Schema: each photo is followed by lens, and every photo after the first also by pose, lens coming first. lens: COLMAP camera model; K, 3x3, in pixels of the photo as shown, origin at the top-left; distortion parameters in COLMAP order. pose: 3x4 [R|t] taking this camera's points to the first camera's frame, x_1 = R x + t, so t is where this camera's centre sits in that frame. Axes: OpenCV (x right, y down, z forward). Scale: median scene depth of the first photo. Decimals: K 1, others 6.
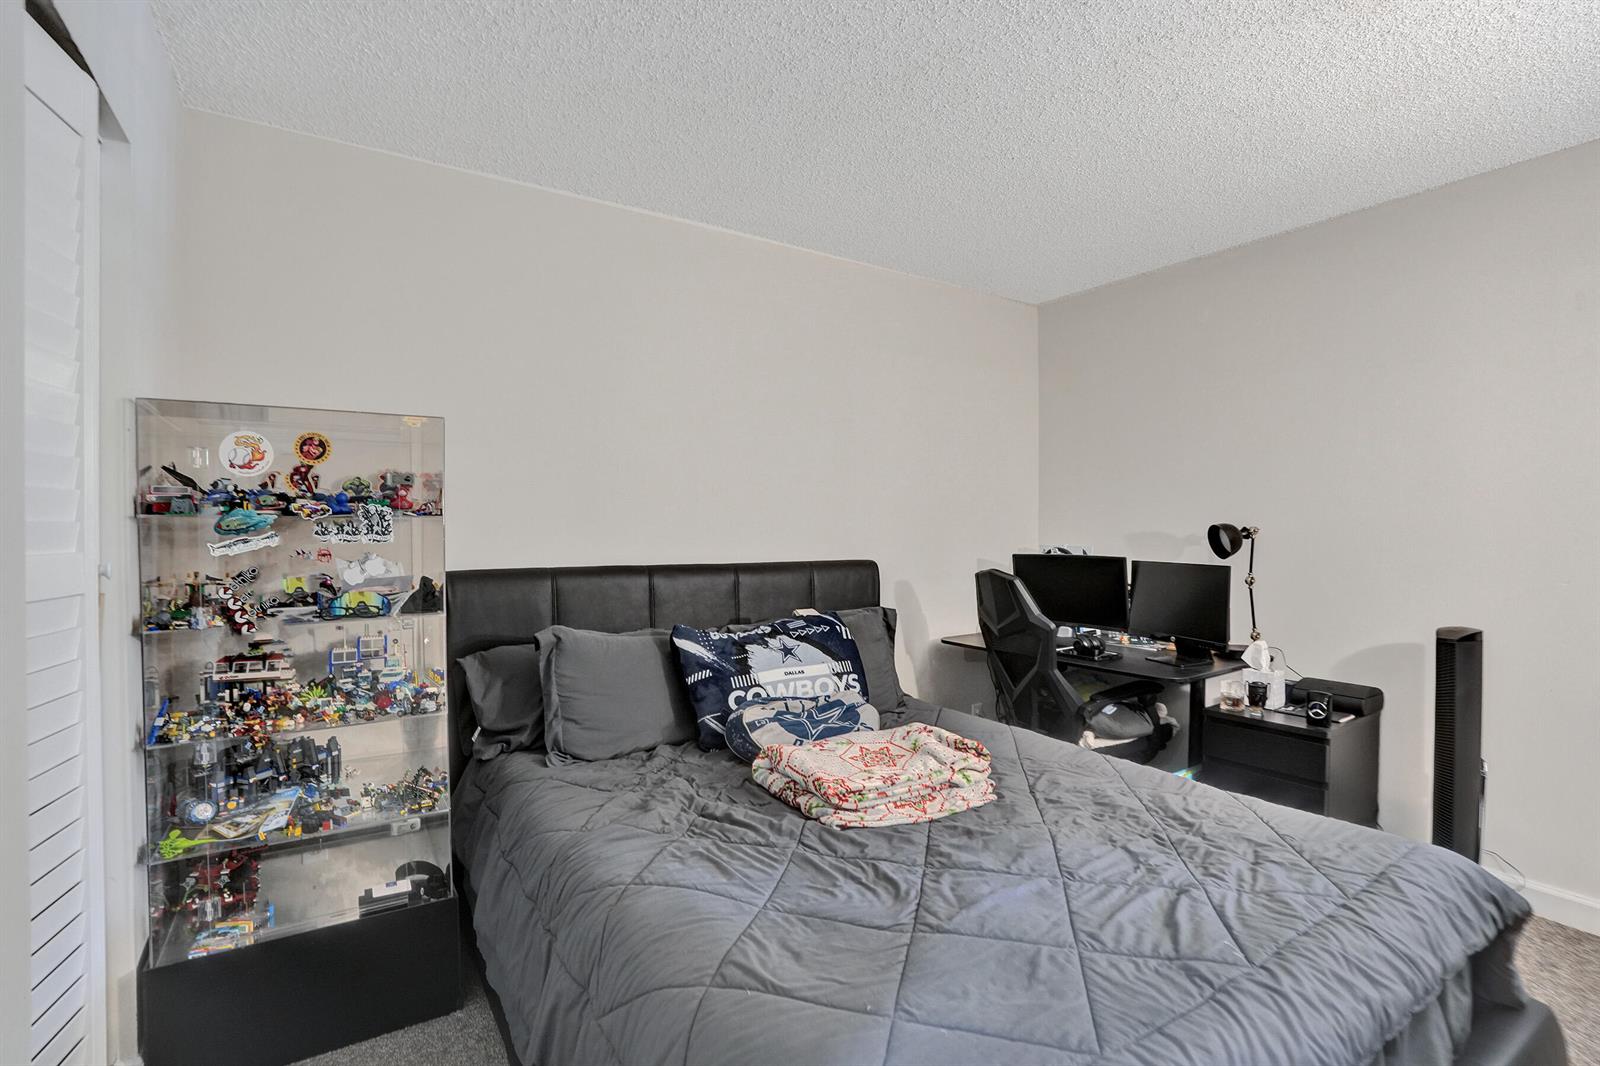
lens RADIAL K [[820.4, 0, 764.4], [0, 820.4, 532.2], [0, 0, 1]] dist [-0.062319, 0.035975]
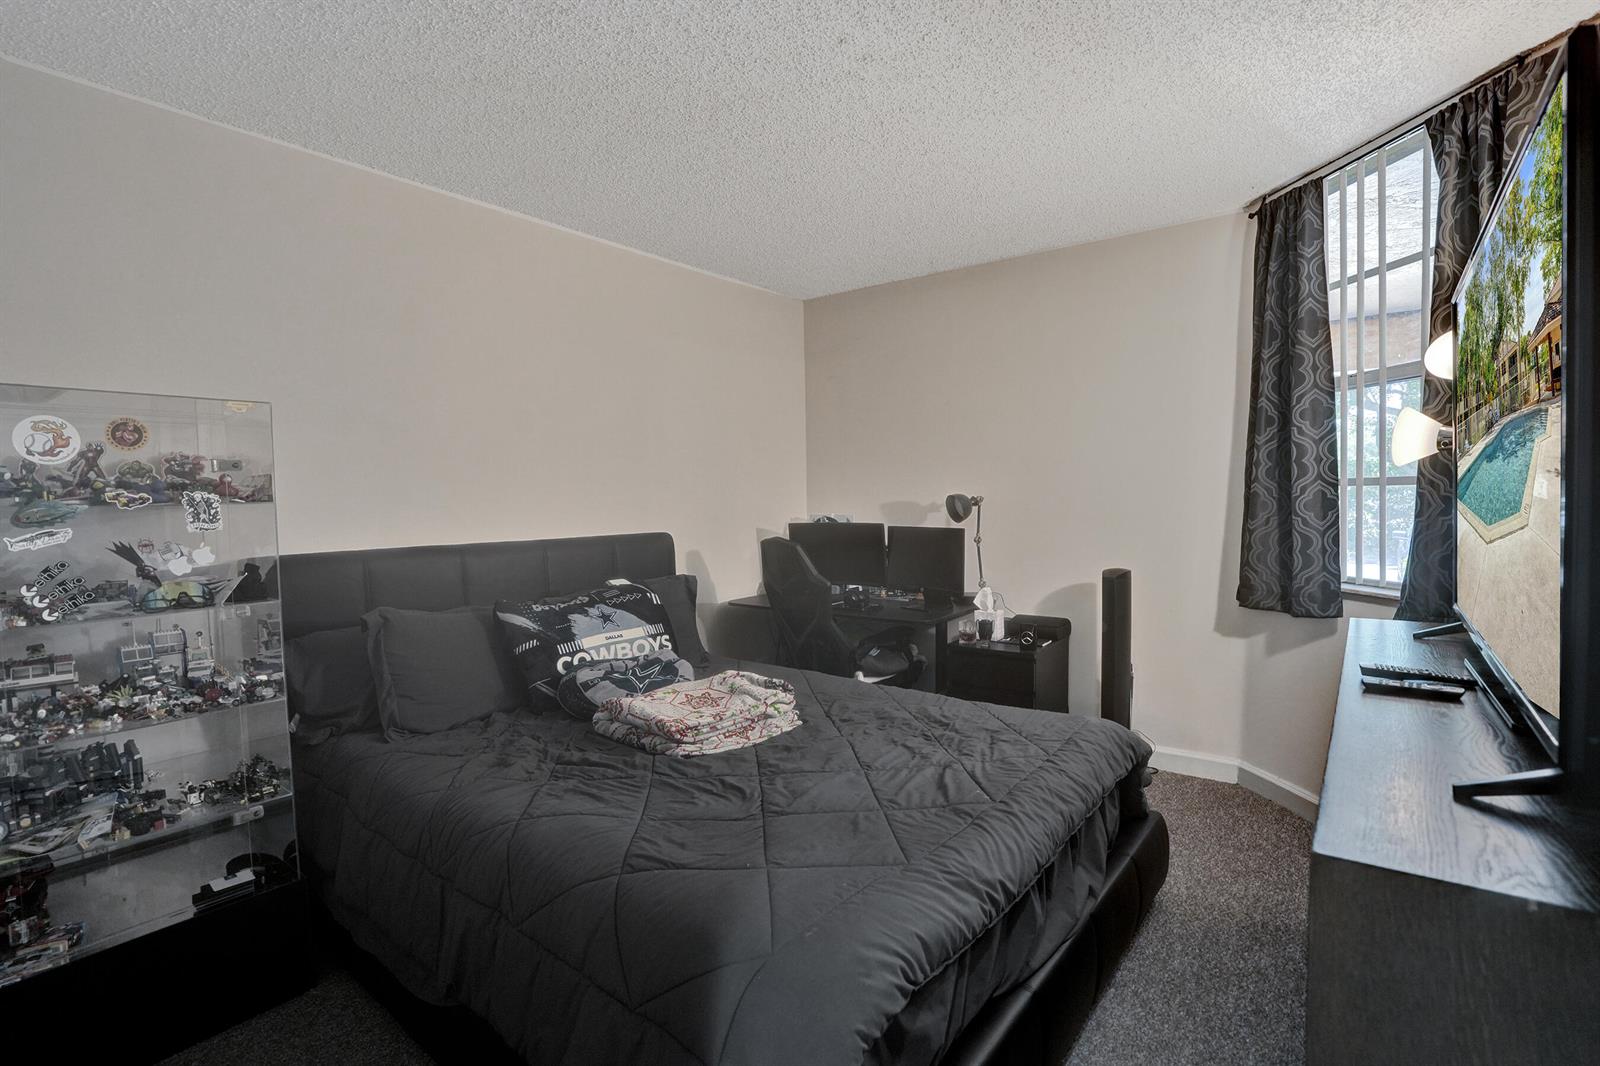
lens RADIAL K [[759.5, 0, 826.0], [0, 759.5, 523.2], [0, 0, 1]] dist [-0.000054, 0.000361]
pose [[0.939892, -0.027540, 0.340360, -0.075612], [0.019672, 0.999454, 0.026547, -0.005398], [-0.340906, -0.018256, 0.939920, -0.104271]]
